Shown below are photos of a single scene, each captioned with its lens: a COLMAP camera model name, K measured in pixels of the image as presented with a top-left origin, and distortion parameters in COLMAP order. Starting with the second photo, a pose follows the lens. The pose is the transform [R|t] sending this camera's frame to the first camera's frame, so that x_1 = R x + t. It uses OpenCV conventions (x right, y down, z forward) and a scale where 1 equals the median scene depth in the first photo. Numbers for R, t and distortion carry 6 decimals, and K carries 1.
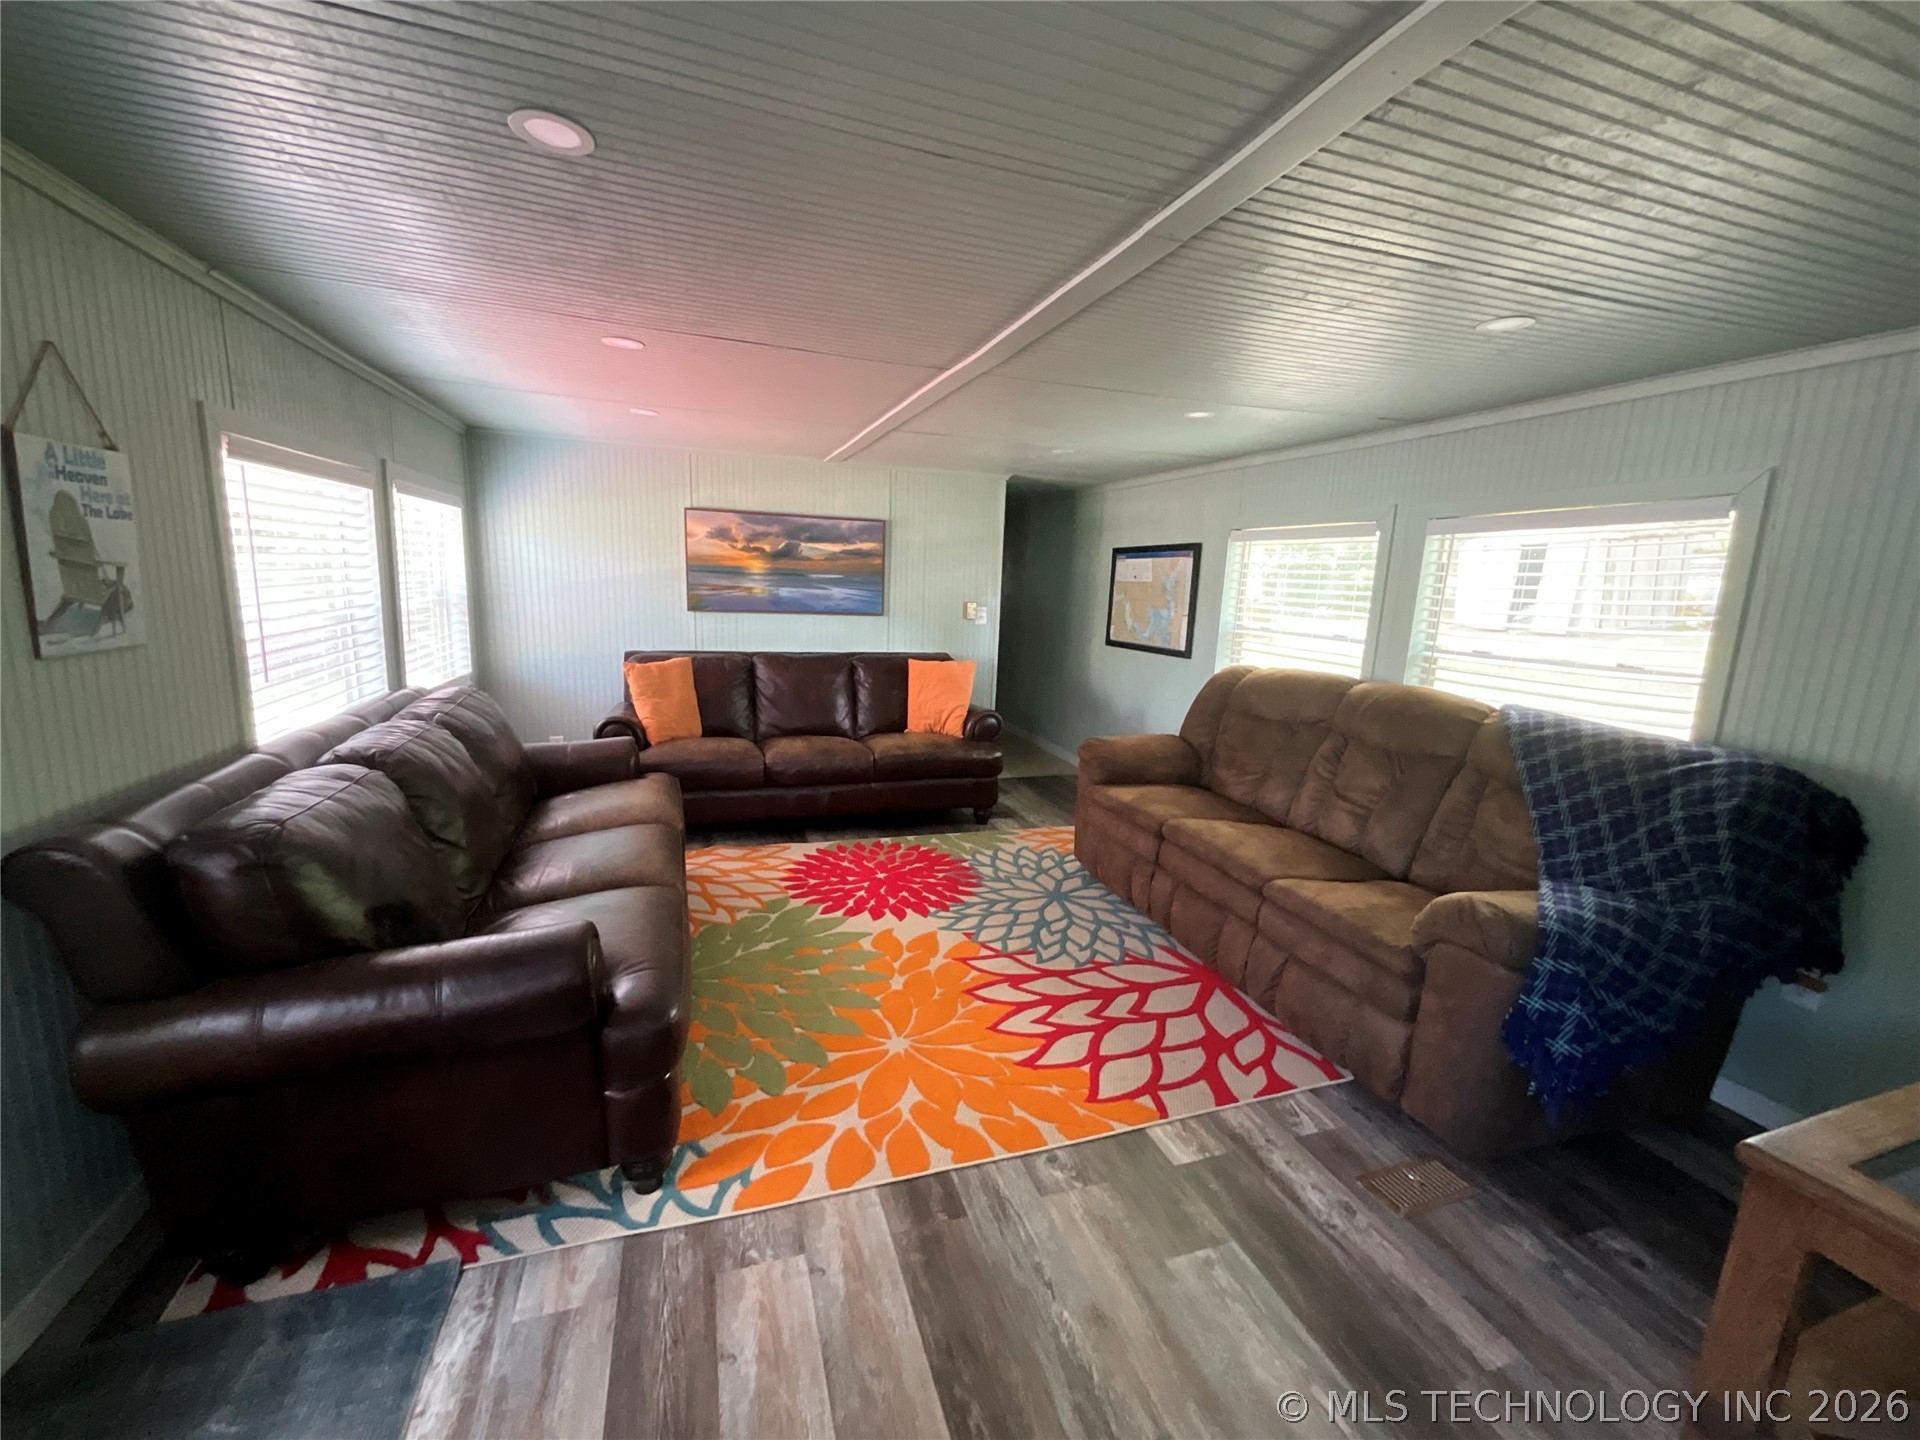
lens RADIAL K [[773.2, 0, 954.3], [0, 773.2, 719.8], [0, 0, 1]] dist [-0.000804, -0.000454]
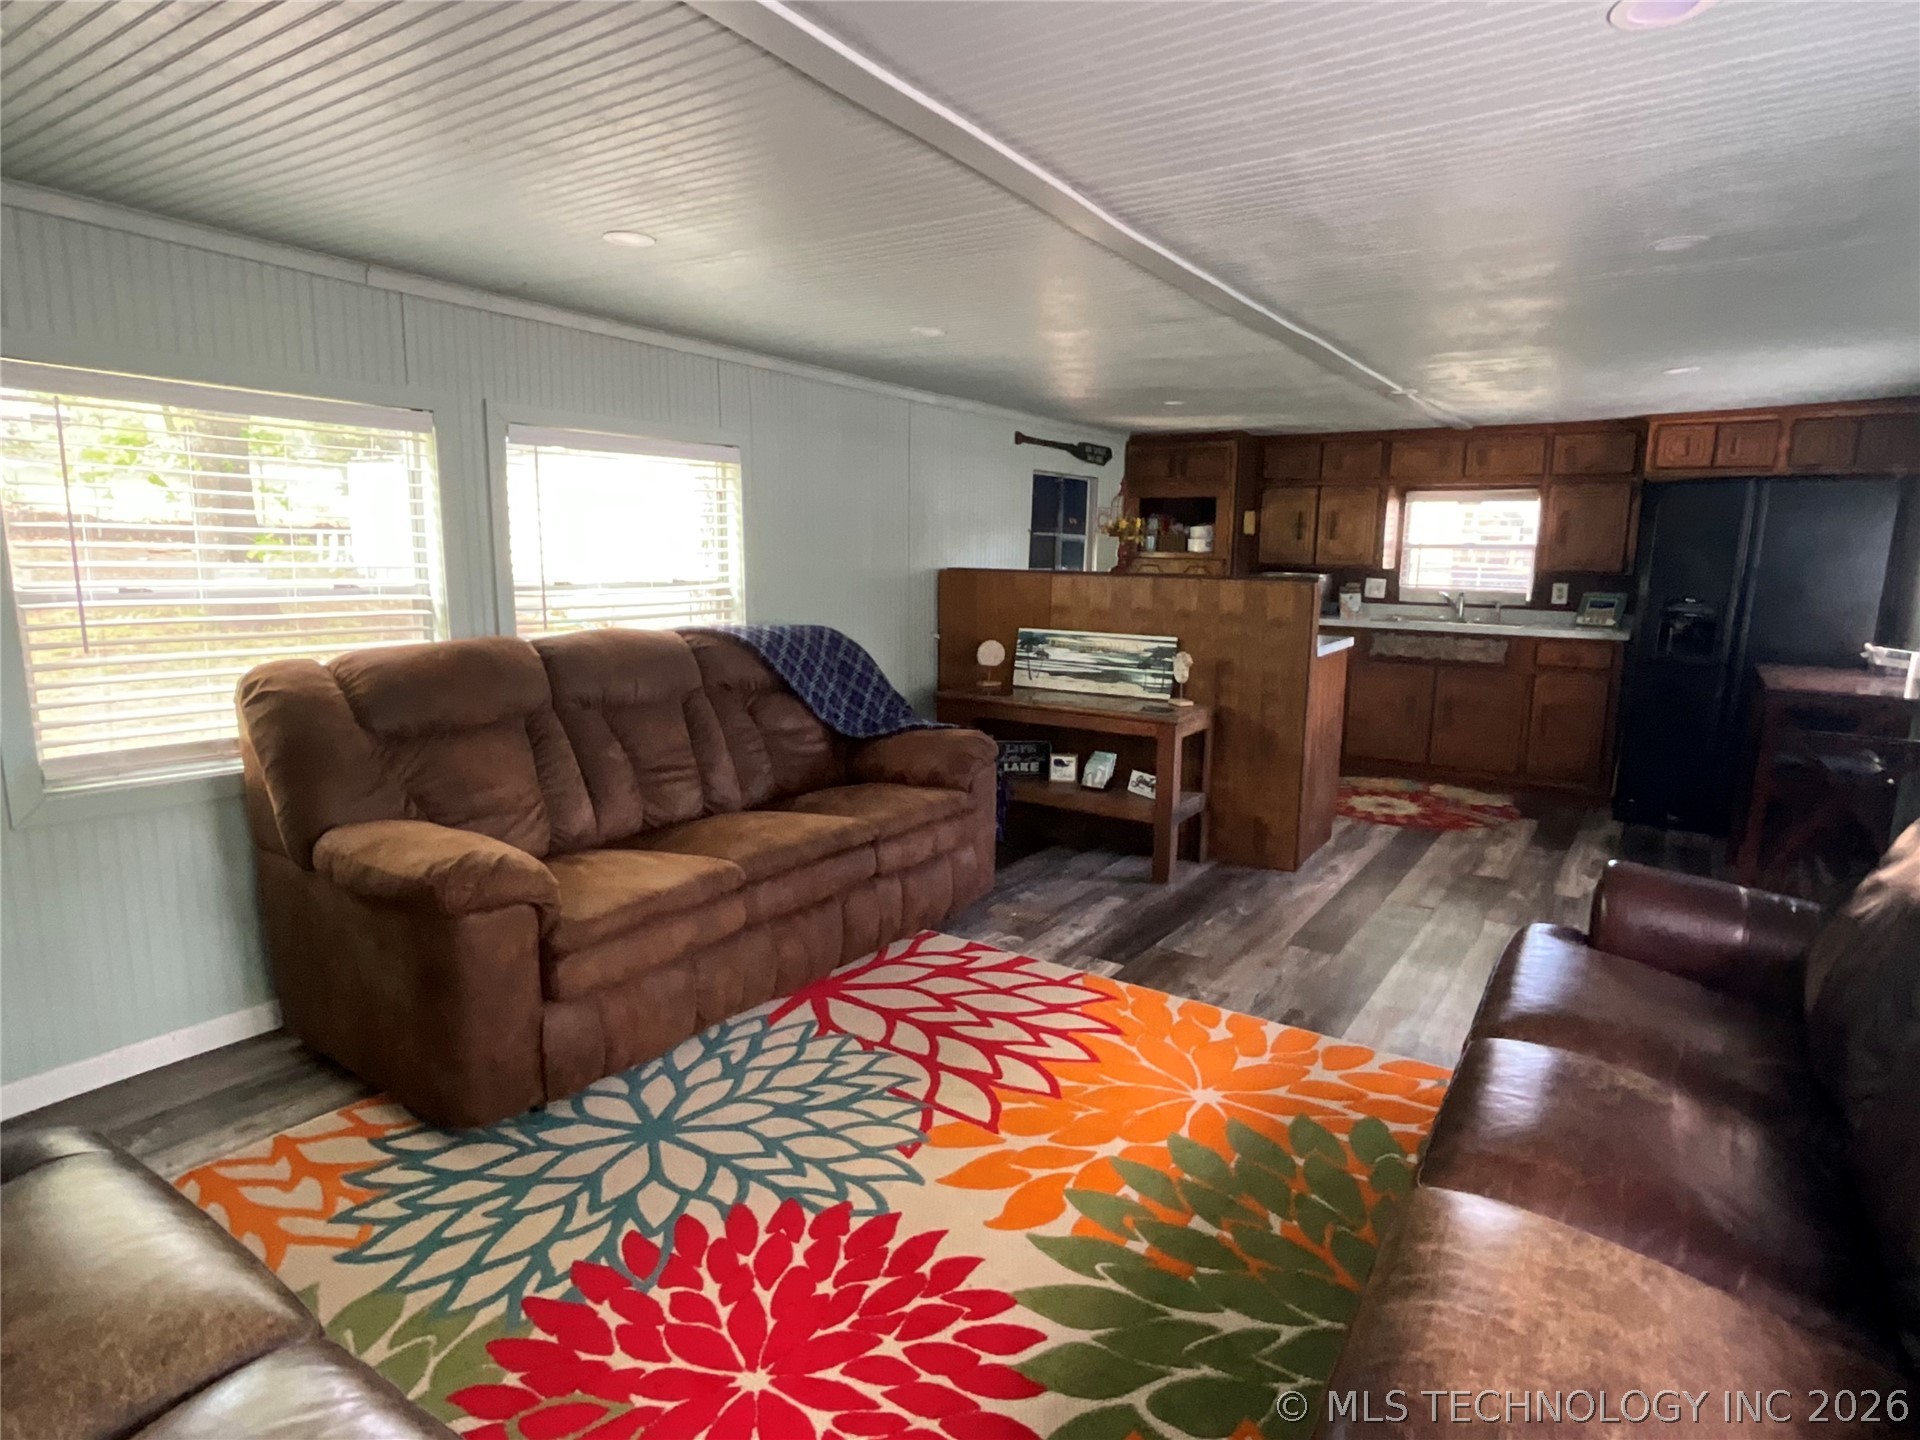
lens RADIAL K [[1046.0, 0, 967.2], [0, 1046.0, 717.0], [0, 0, 1]] dist [-0.008195, -0.004332]
pose [[-0.603288, -0.179617, 0.777034, -0.558600], [0.100424, 0.949444, 0.297440, -0.252302], [-0.791176, 0.257474, -0.554751, 1.344136]]
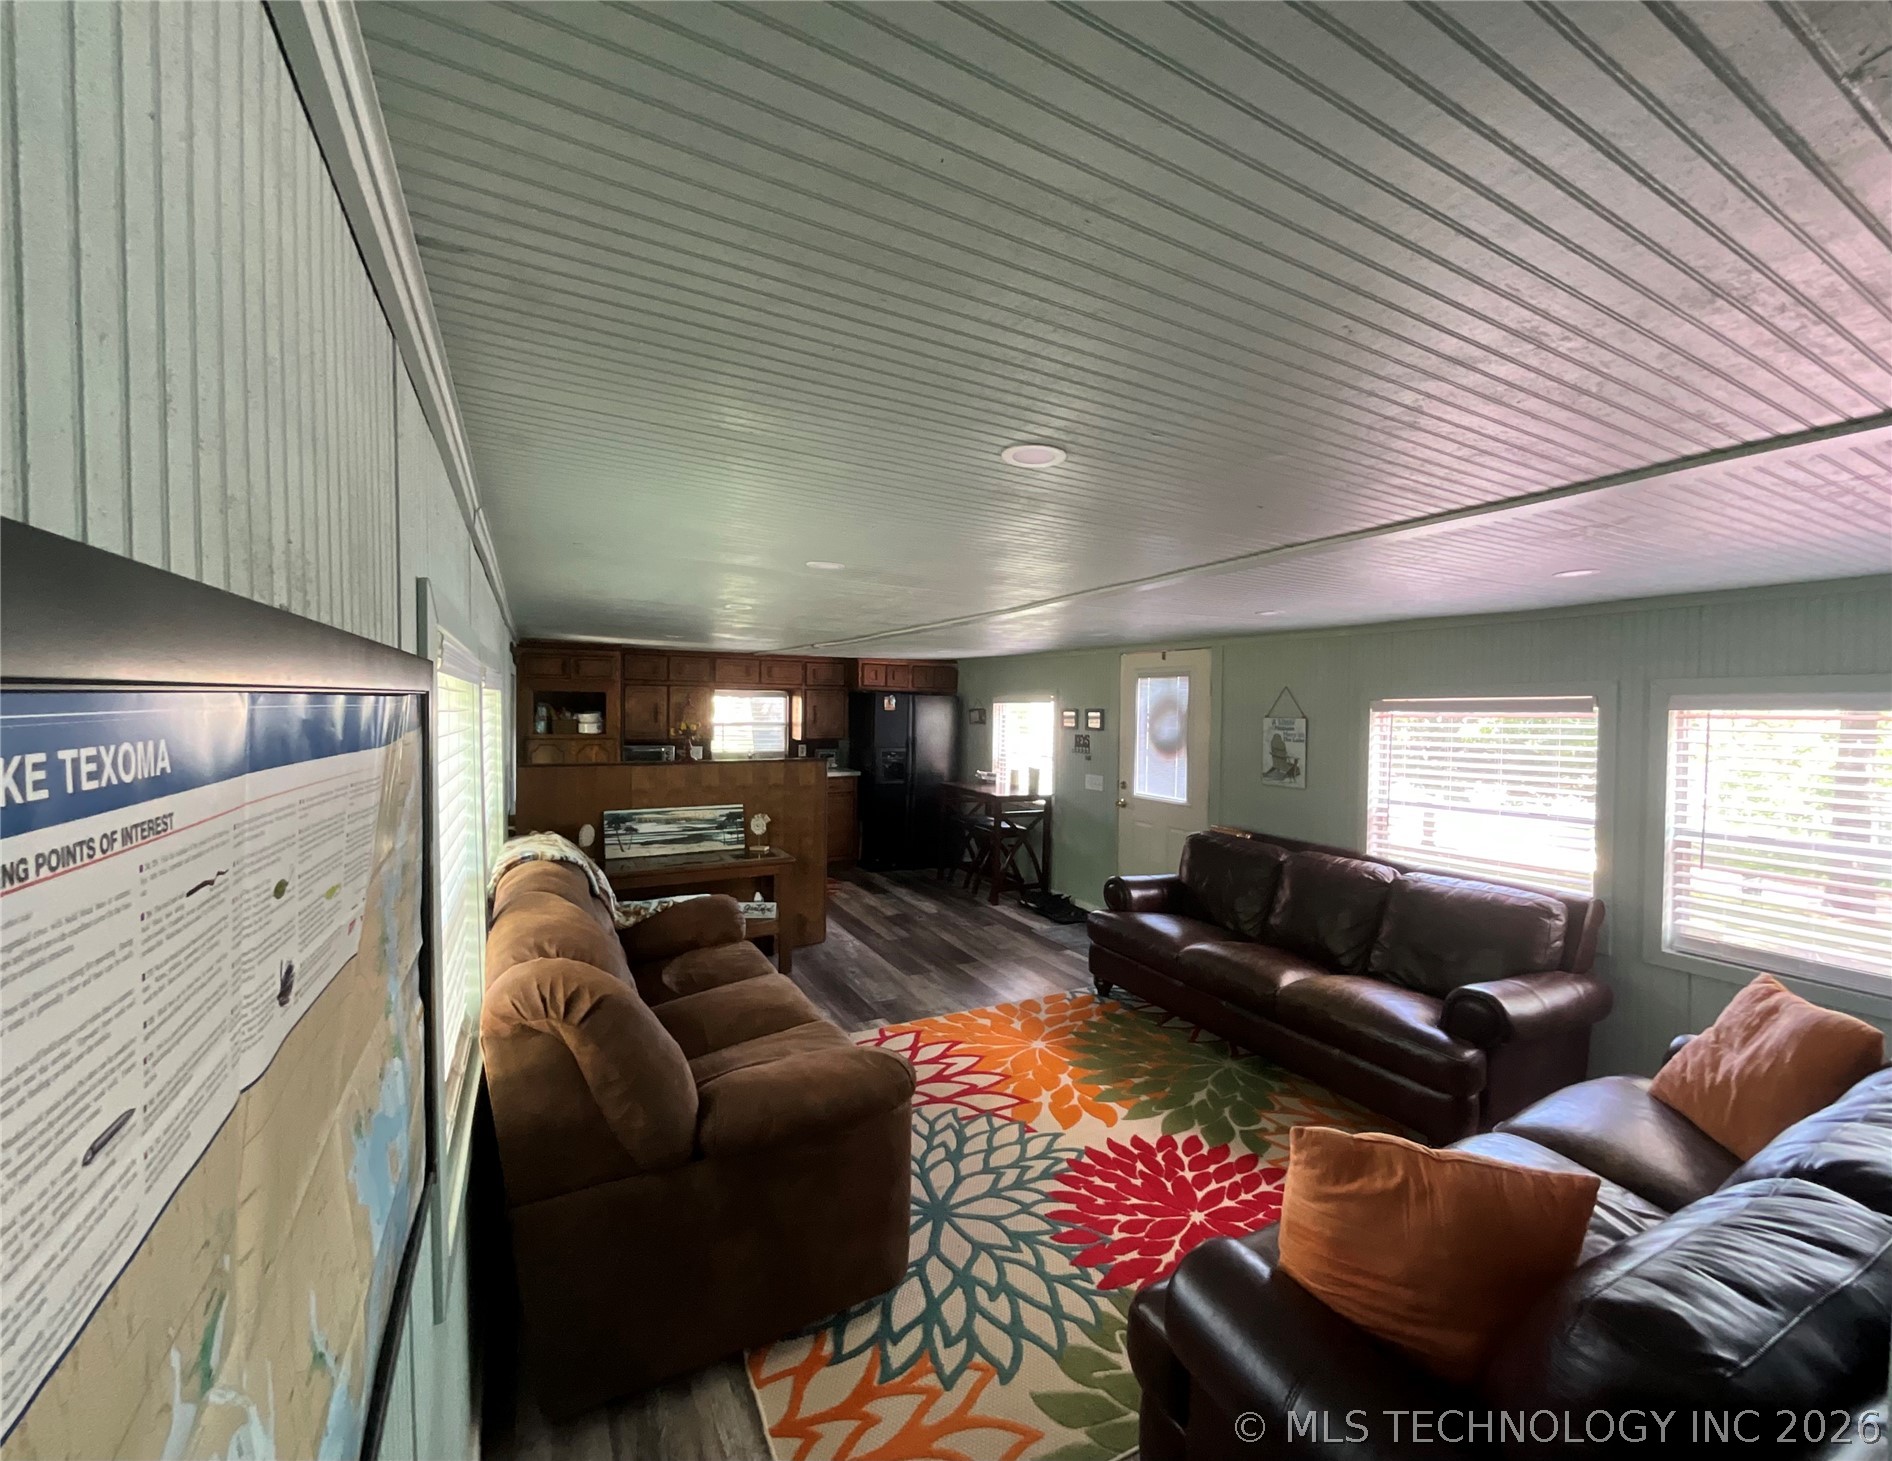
lens RADIAL K [[783.0, 0, 965.8], [0, 783.0, 737.3], [0, 0, 1]] dist [0.001318, 0.000181]
pose [[-0.985122, -0.051653, -0.163913, 0.288728], [-0.085563, 0.974564, 0.207131, -0.401449], [0.149045, 0.218075, -0.964484, 1.869014]]
